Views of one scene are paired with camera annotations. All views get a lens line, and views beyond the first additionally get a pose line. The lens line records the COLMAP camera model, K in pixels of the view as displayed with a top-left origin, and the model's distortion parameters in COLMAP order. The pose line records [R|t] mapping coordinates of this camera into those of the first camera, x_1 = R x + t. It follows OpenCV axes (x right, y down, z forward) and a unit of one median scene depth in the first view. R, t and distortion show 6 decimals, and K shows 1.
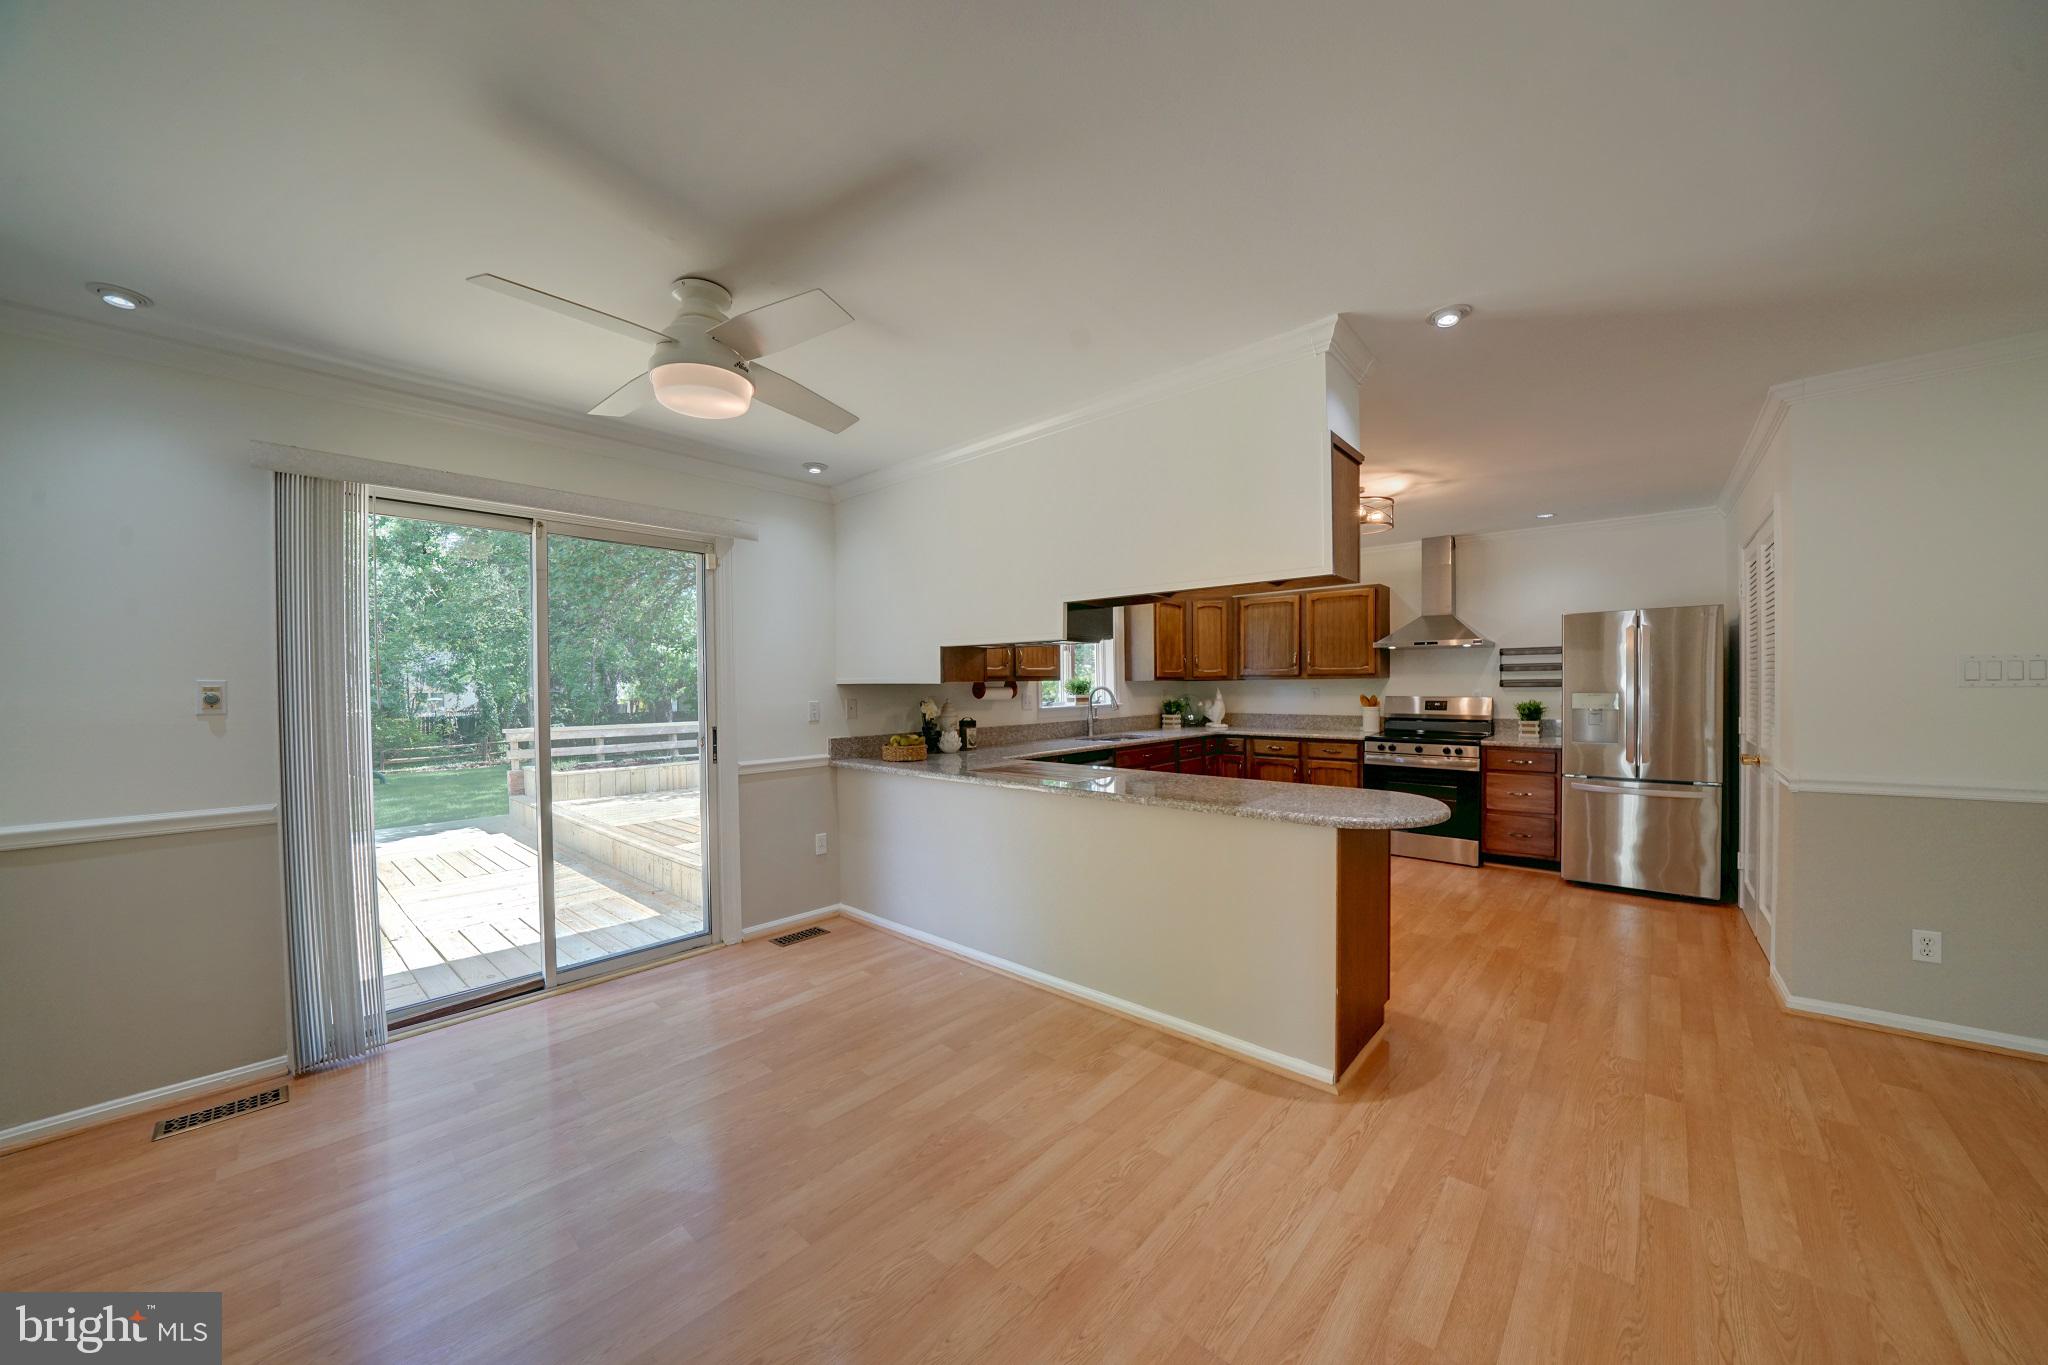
lens RADIAL K [[712.4, 0, 1015.2], [0, 712.4, 693.1], [0, 0, 1]] dist [-0.020732, 0.000444]
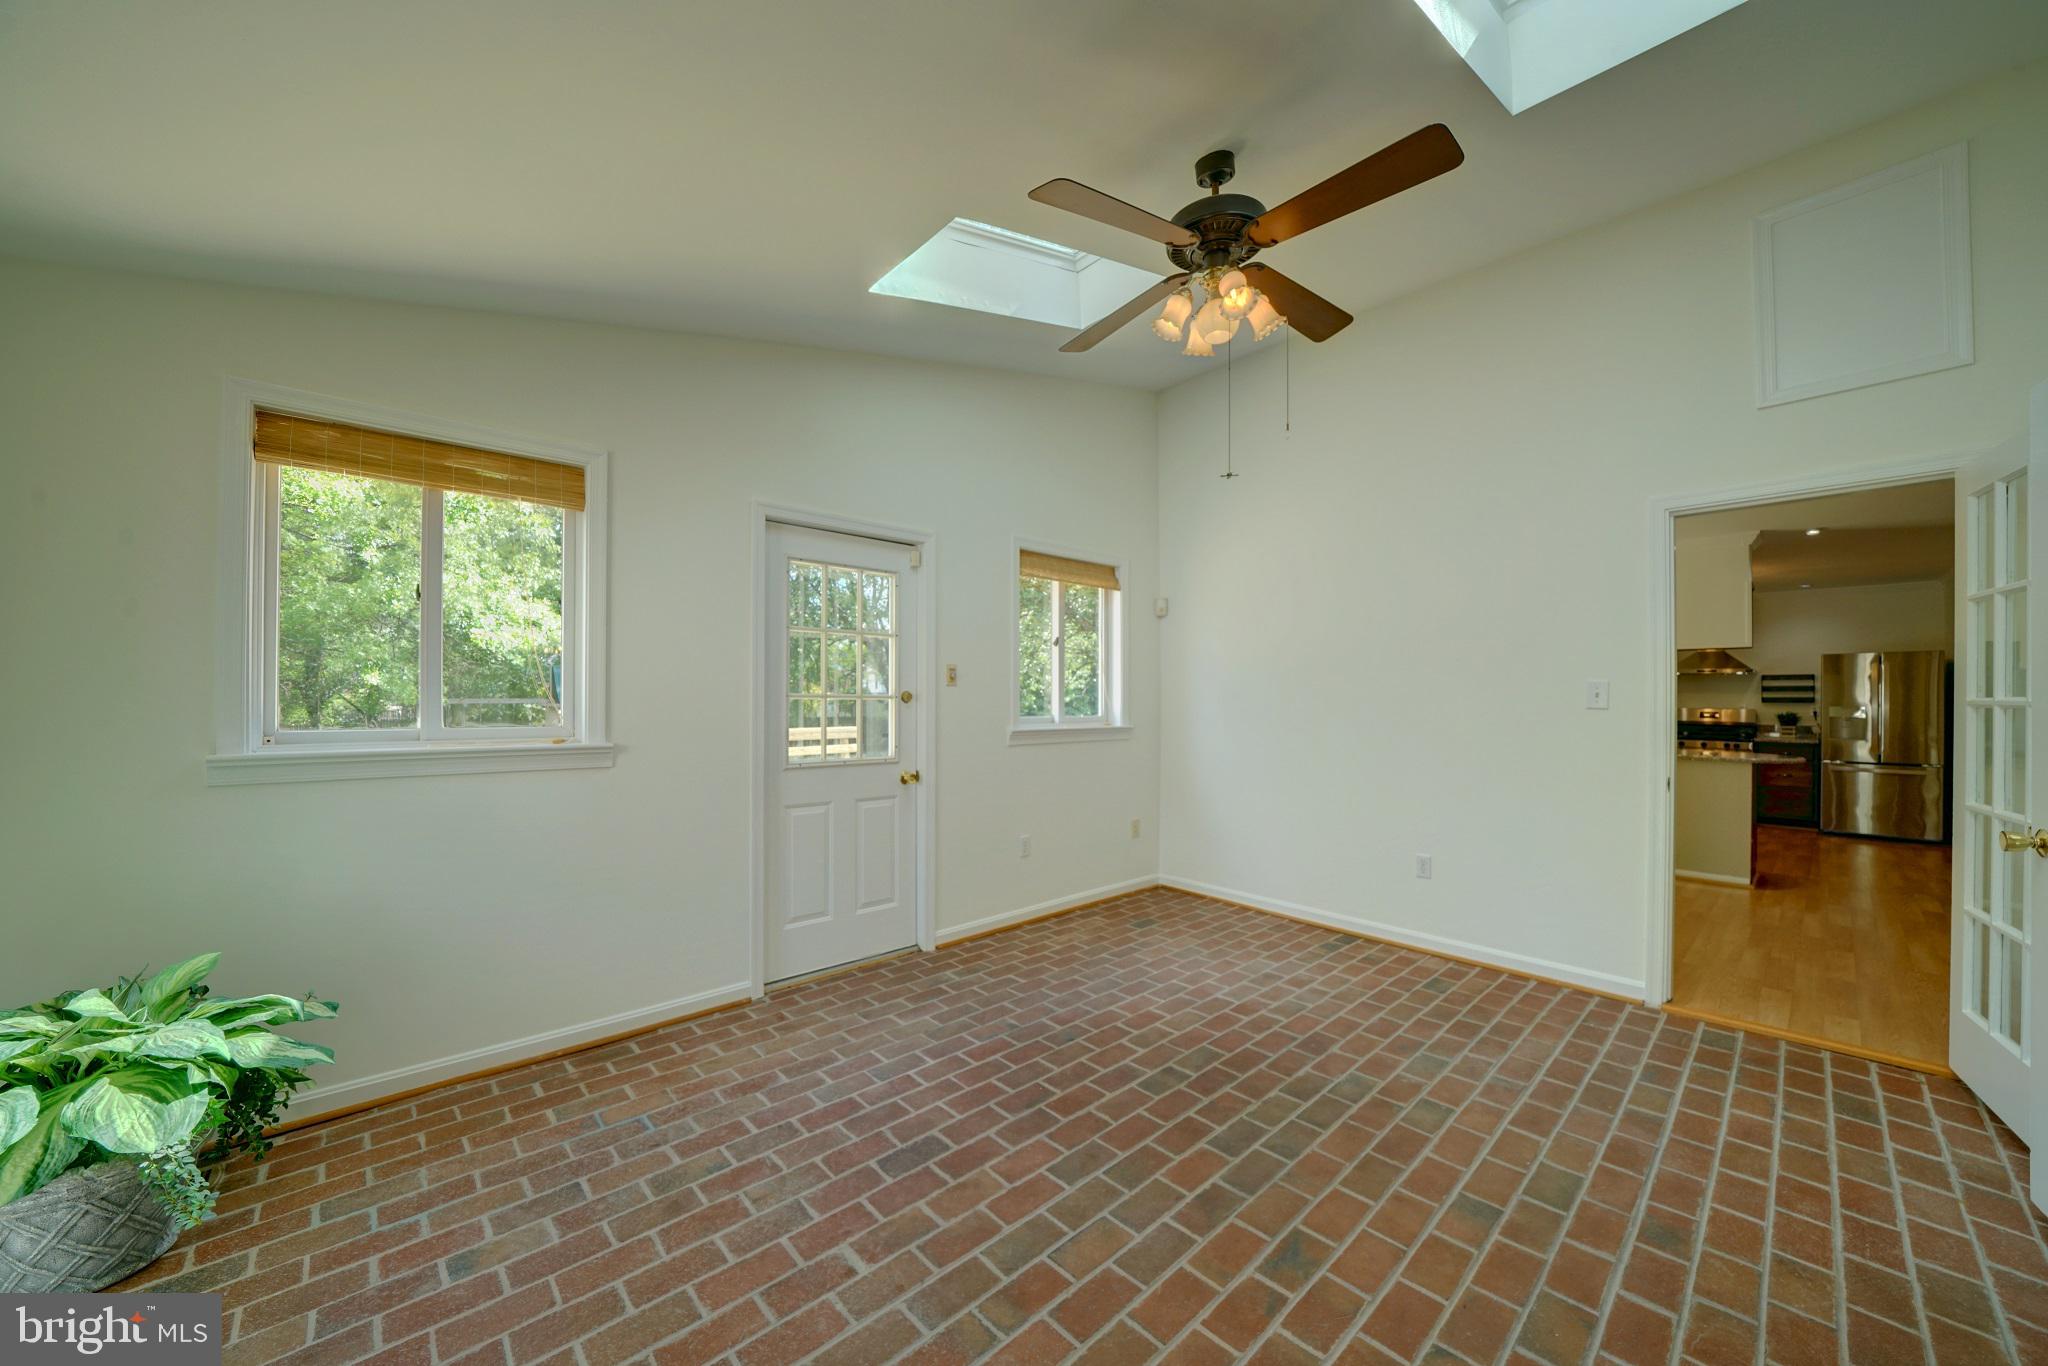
lens RADIAL K [[712.4, 0, 1015.2], [0, 712.4, 693.6], [0, 0, 1]] dist [-0.020732, 0.000444]
pose [[0.992778, 0.012008, -0.119366, -0.666873], [-0.014168, 0.999751, -0.017266, 0.019848], [0.119129, 0.018833, 0.992700, -0.600354]]
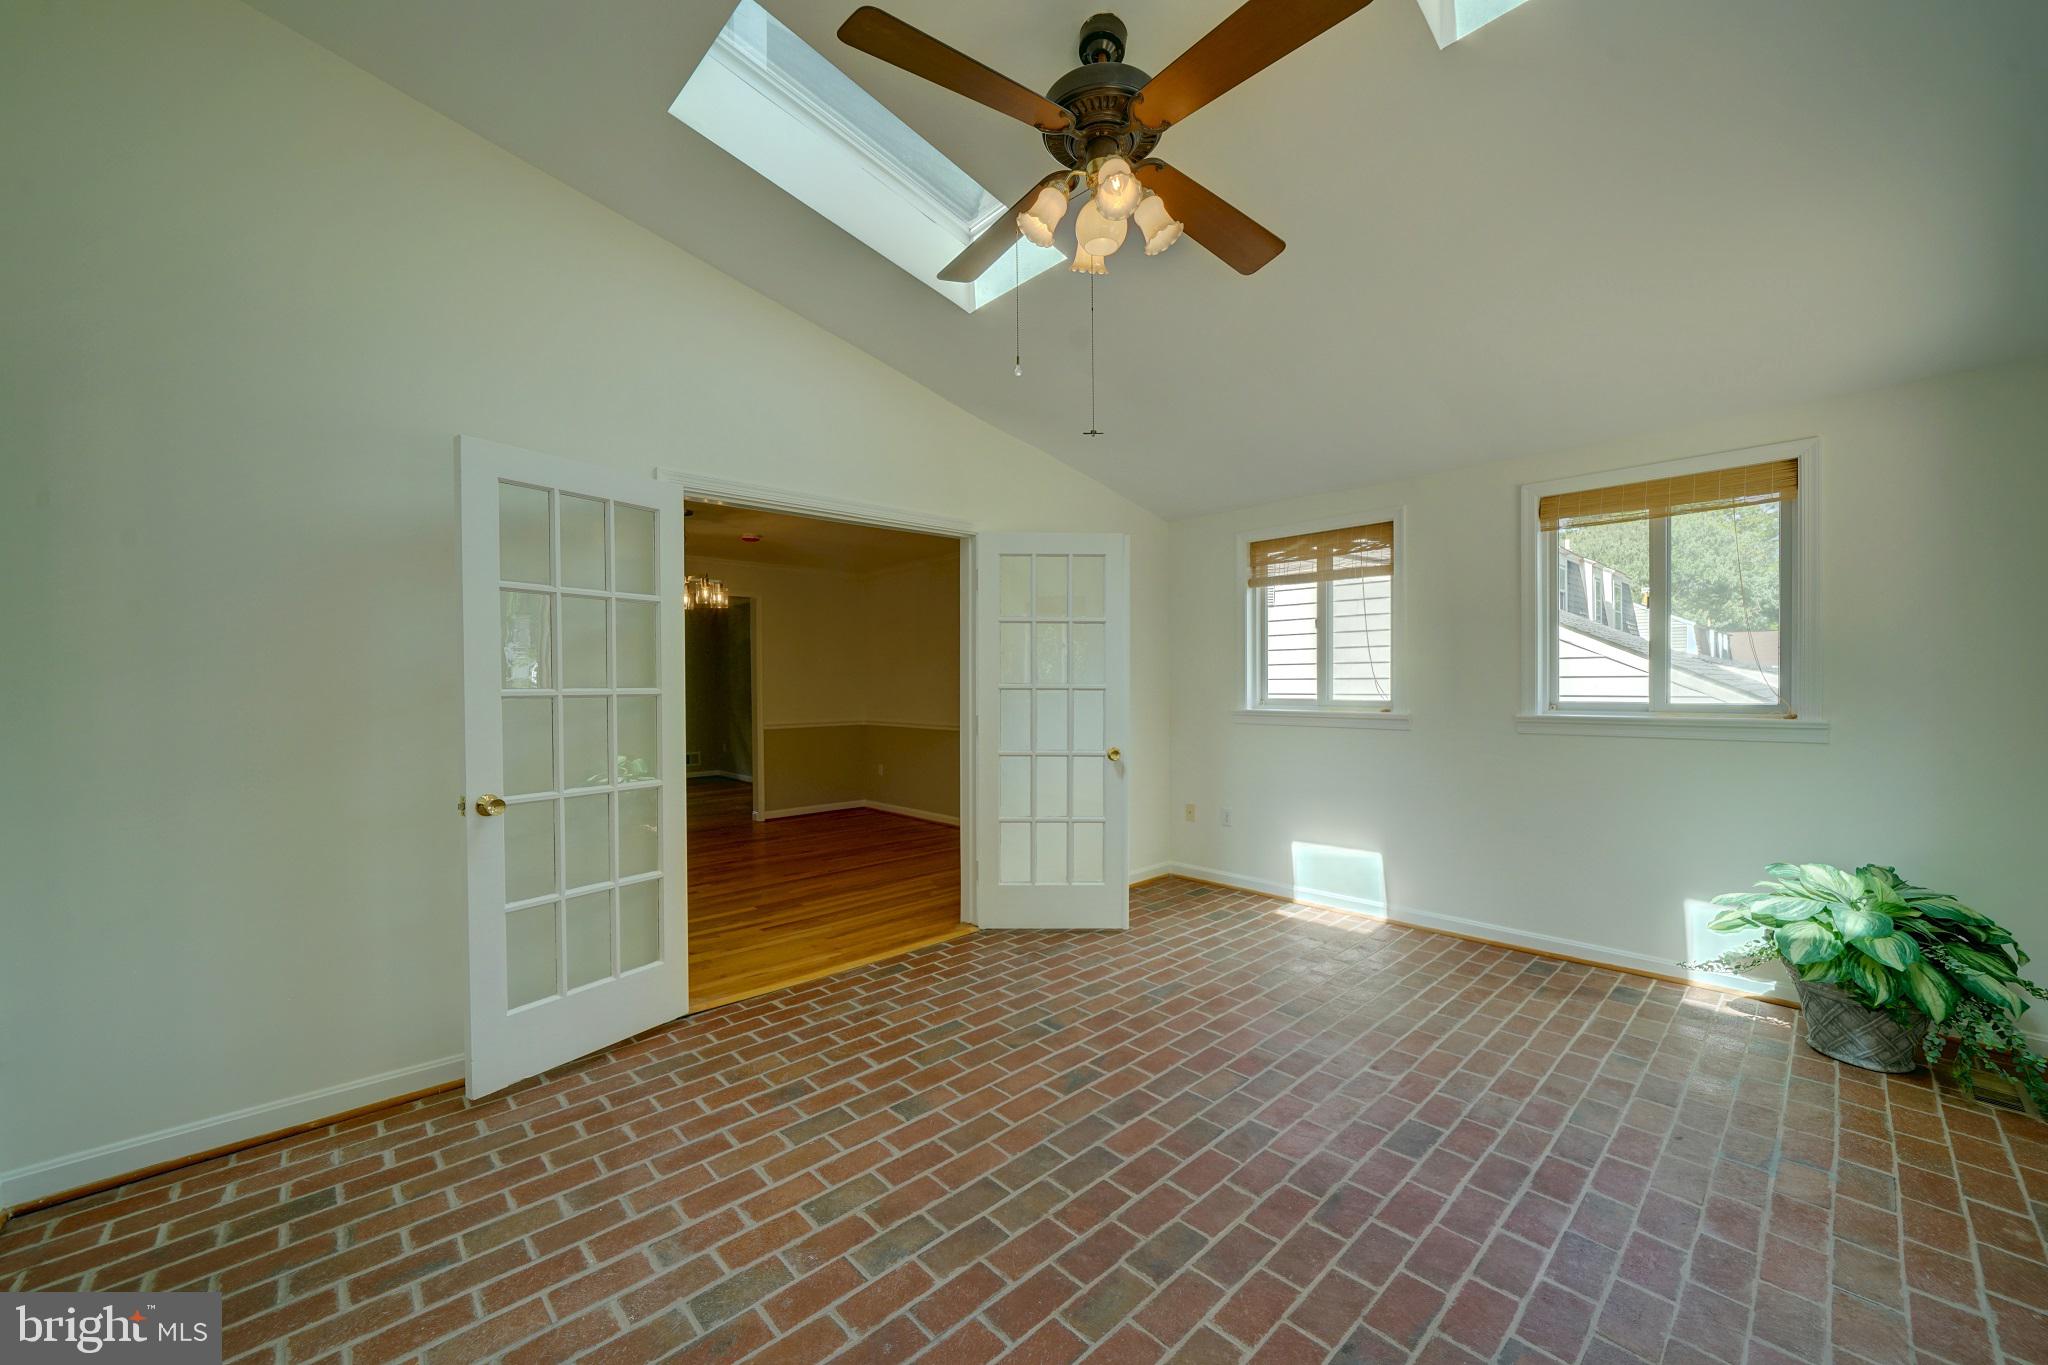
lens RADIAL K [[787.8, 0, 1017.9], [0, 787.8, 693.4], [0, 0, 1]] dist [-0.011870, 0.002741]
pose [[-0.994917, 0.015209, 0.099544, -0.595428], [0.017681, 0.999556, 0.024003, 0.006338], [-0.099134, 0.025641, -0.994744, 0.210468]]
